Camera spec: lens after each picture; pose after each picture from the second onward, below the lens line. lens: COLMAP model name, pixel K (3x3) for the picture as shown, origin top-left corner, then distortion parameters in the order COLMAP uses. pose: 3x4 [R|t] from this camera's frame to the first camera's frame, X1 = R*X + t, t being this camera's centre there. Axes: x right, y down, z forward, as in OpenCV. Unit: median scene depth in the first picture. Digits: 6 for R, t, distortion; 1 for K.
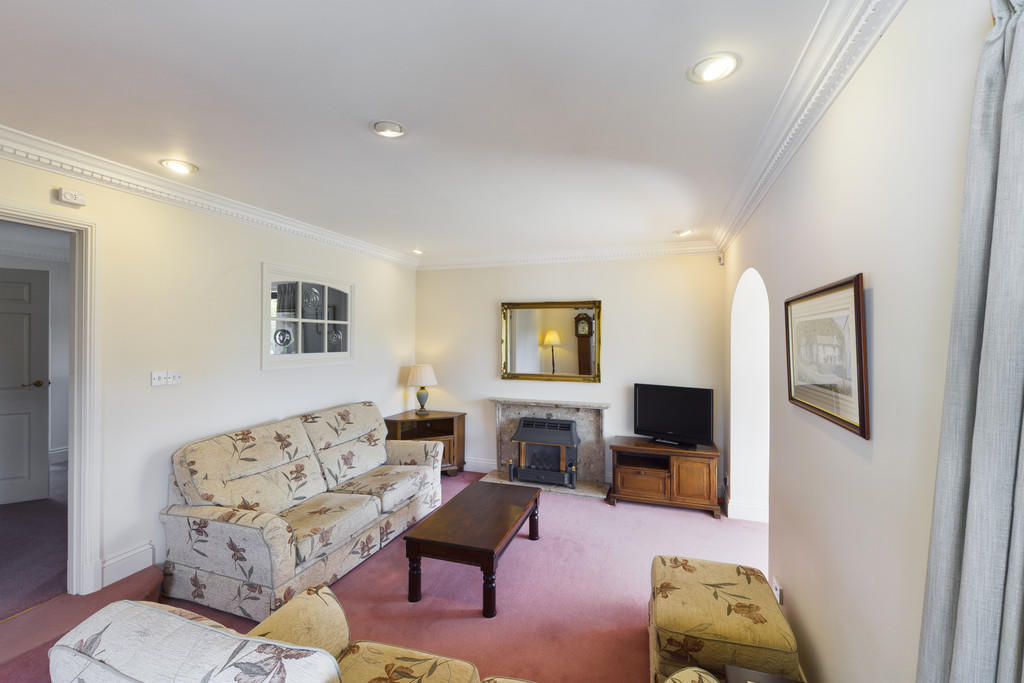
lens RADIAL K [[433.2, 0, 512.7], [0, 433.2, 336.6], [0, 0, 1]] dist [0.001734, -0.000038]
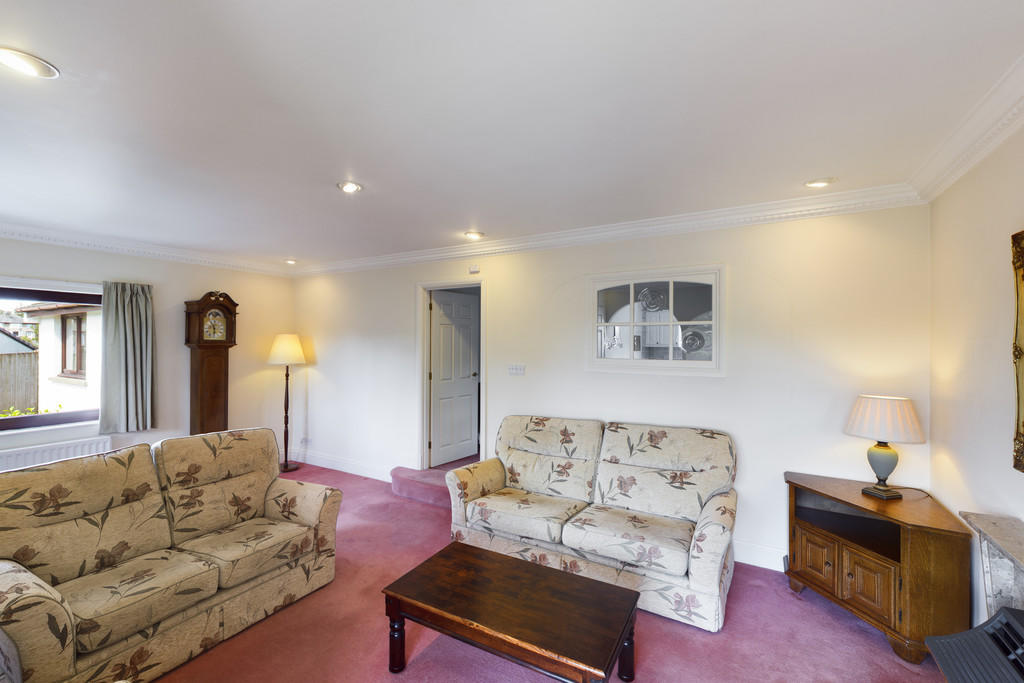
lens RADIAL K [[433.2, 0, 512.4], [0, 433.2, 343.1], [0, 0, 1]] dist [0.001734, -0.000038]
pose [[-0.193940, -0.000732, -0.981013, 0.508165], [0.000860, 0.999999, -0.000916, 0.004718], [0.981013, -0.001022, -0.193939, 0.955500]]
